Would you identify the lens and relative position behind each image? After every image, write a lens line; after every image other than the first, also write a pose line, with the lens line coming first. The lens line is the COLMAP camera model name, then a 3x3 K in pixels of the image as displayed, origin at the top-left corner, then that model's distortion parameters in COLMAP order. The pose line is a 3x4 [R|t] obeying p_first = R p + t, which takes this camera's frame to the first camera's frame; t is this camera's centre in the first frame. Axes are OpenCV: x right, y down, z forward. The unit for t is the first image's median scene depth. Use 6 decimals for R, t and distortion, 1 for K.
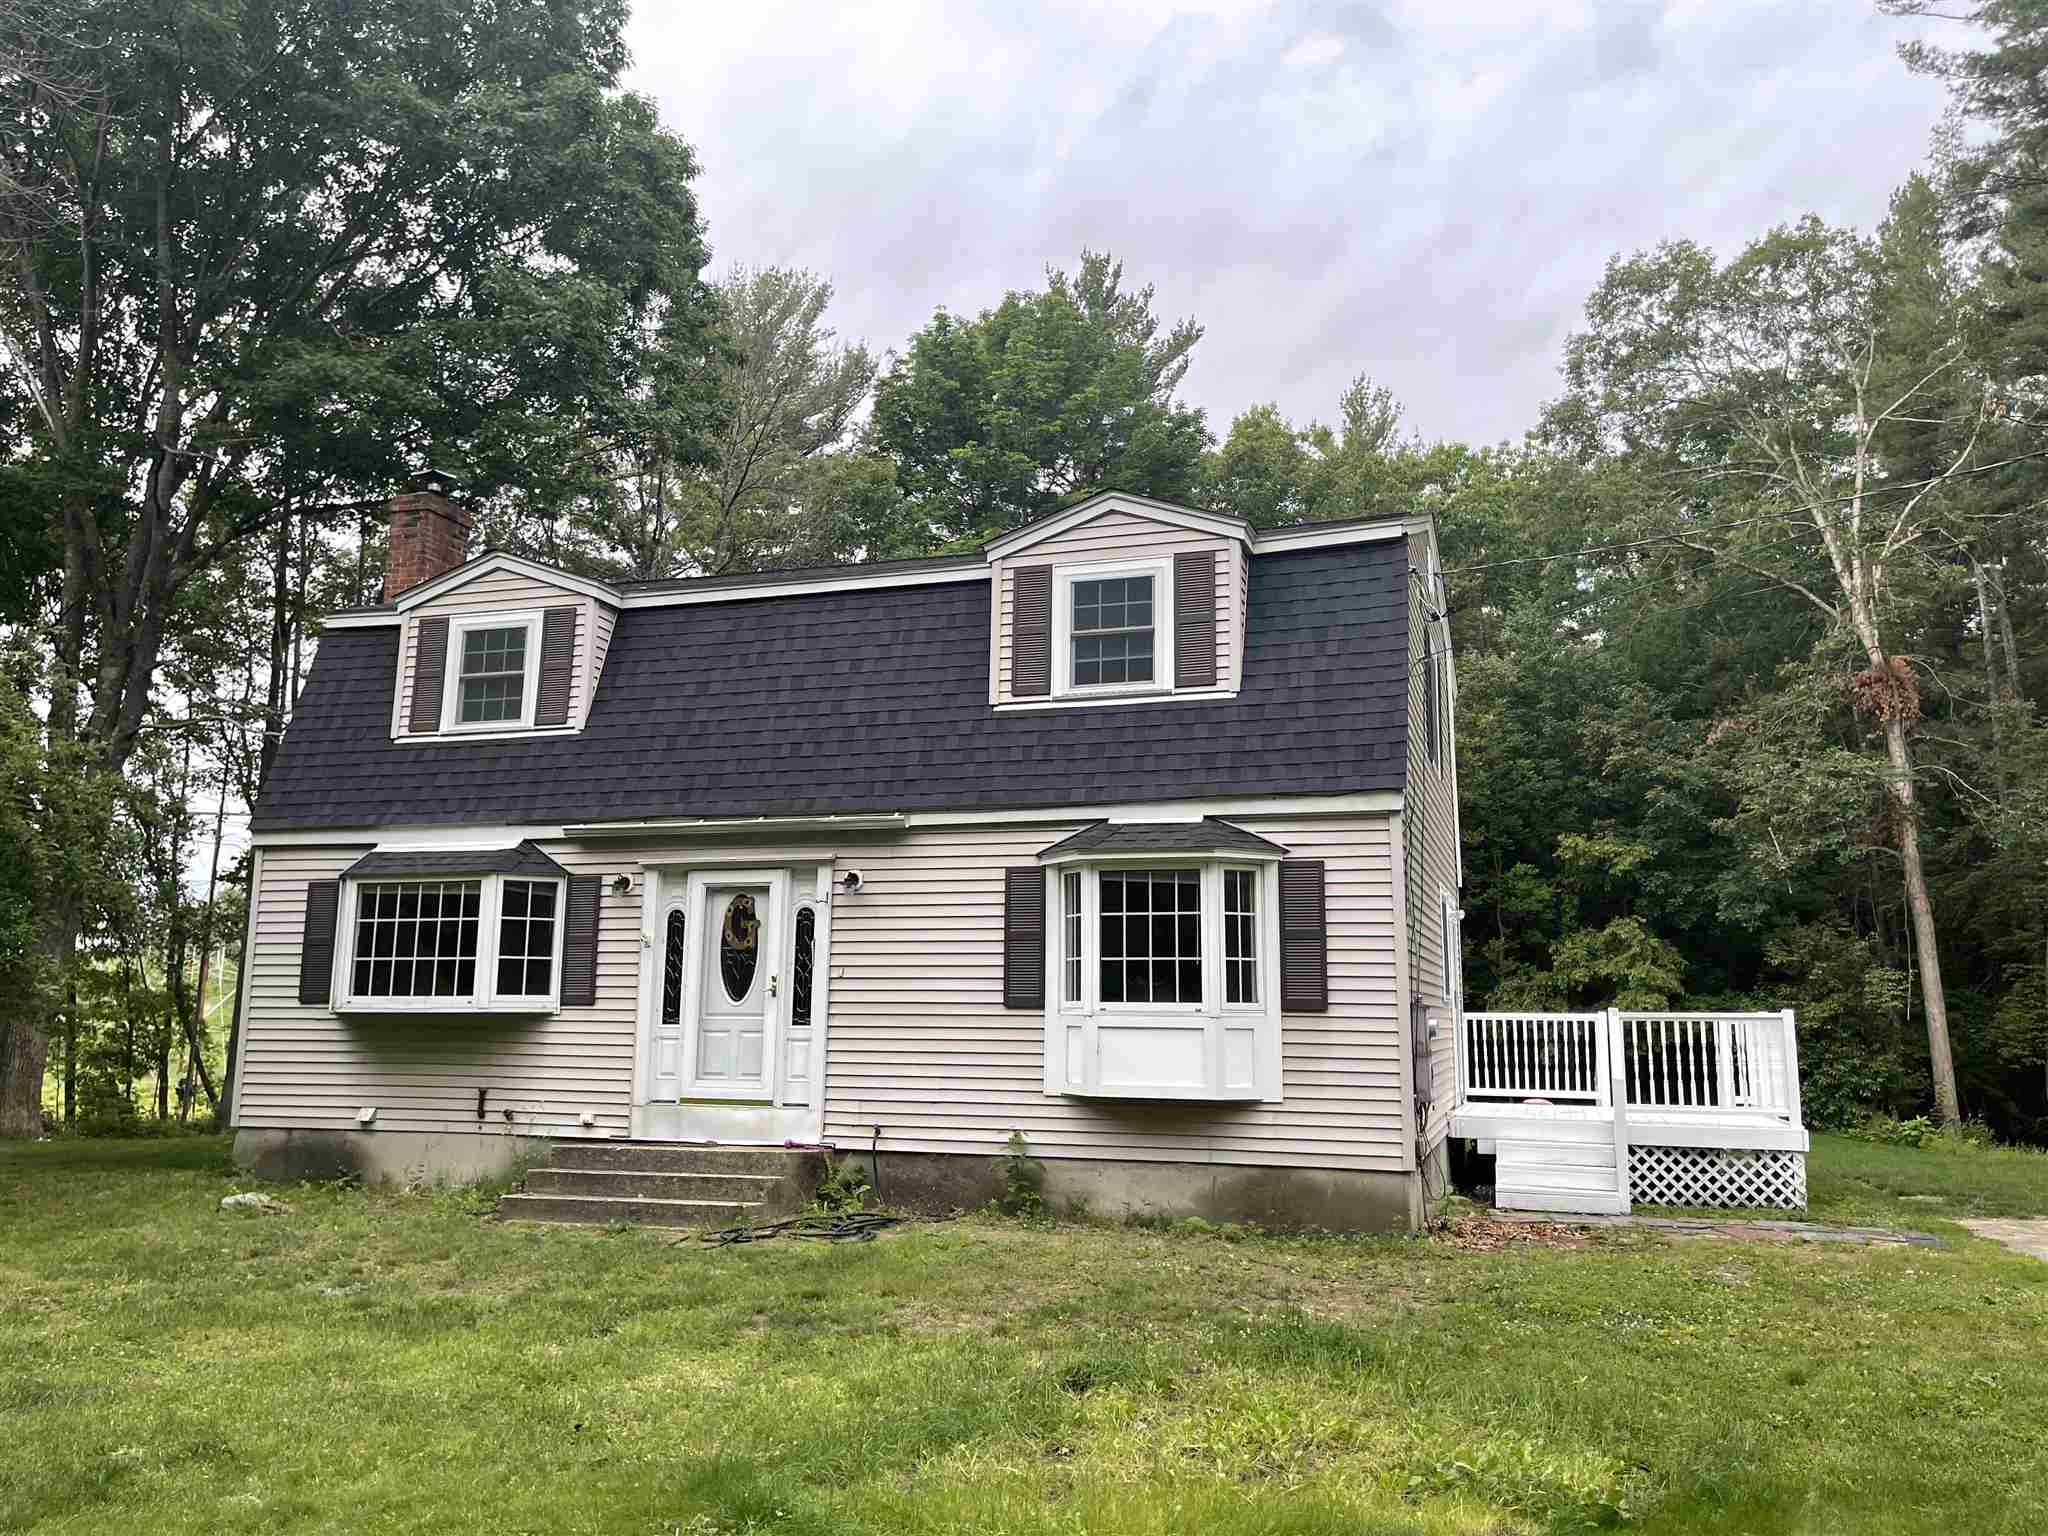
lens RADIAL K [[1563.5, 0, 1028.9], [0, 1563.5, 767.5], [0, 0, 1]] dist [0.074272, -0.085078]
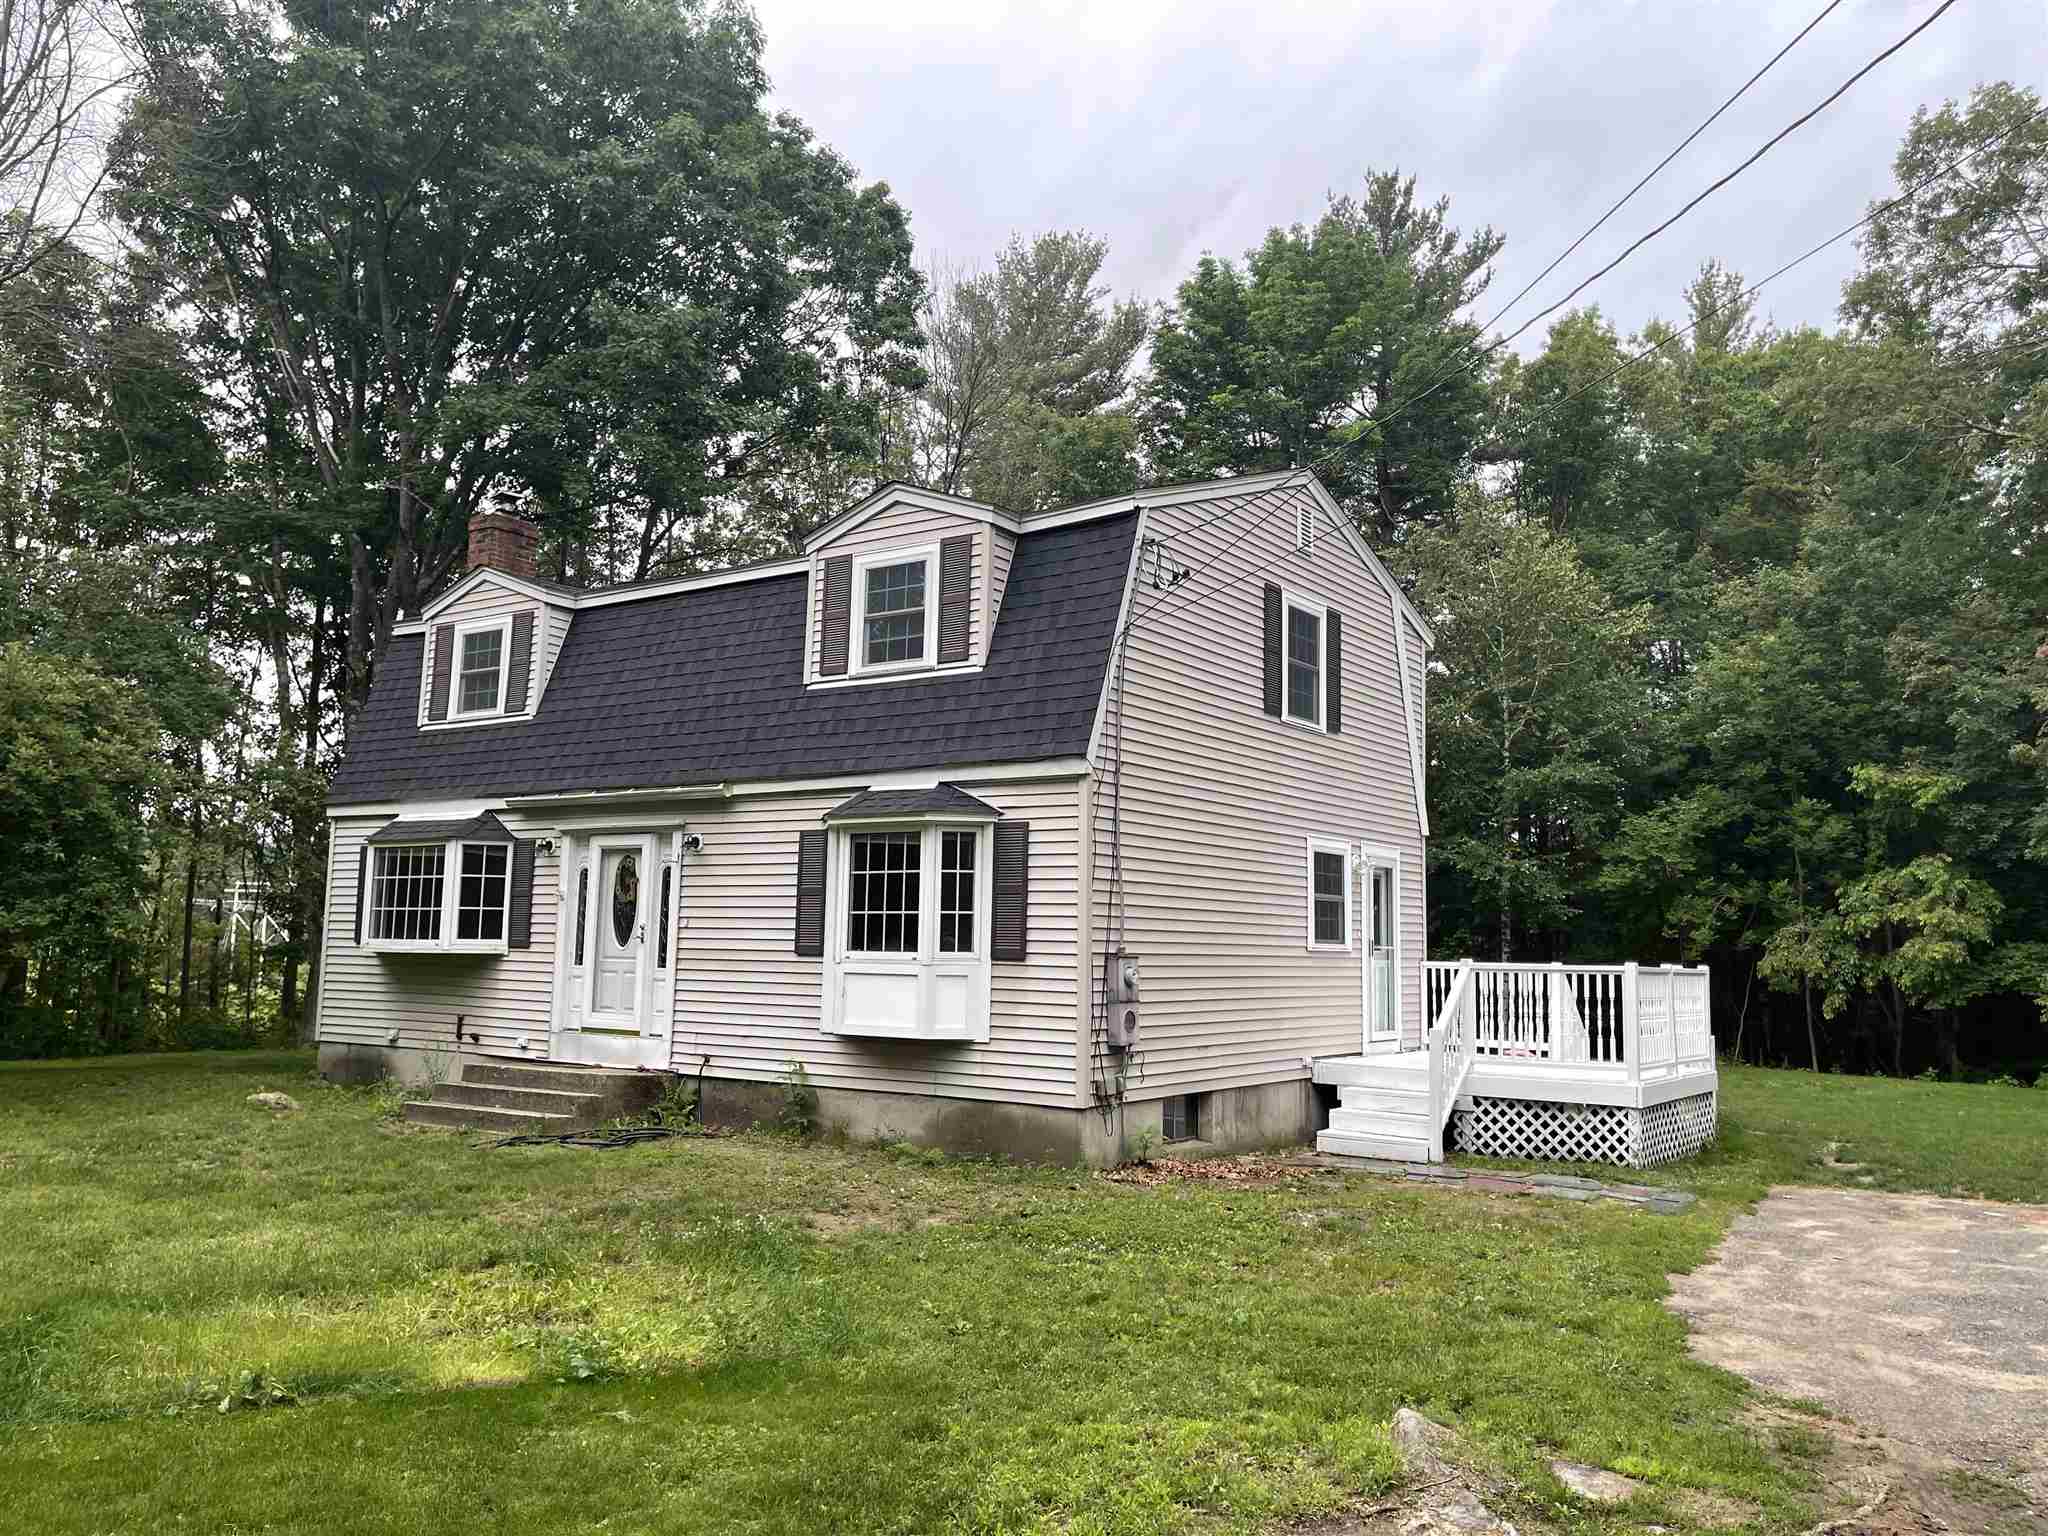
lens RADIAL K [[1563.5, 0, 1028.9], [0, 1563.5, 767.5], [0, 0, 1]] dist [0.074272, -0.085078]
pose [[0.955819, -0.024344, -0.292946, 0.436266], [0.035993, 0.998759, 0.034438, -0.013045], [0.291744, -0.043460, 0.955509, -0.023130]]
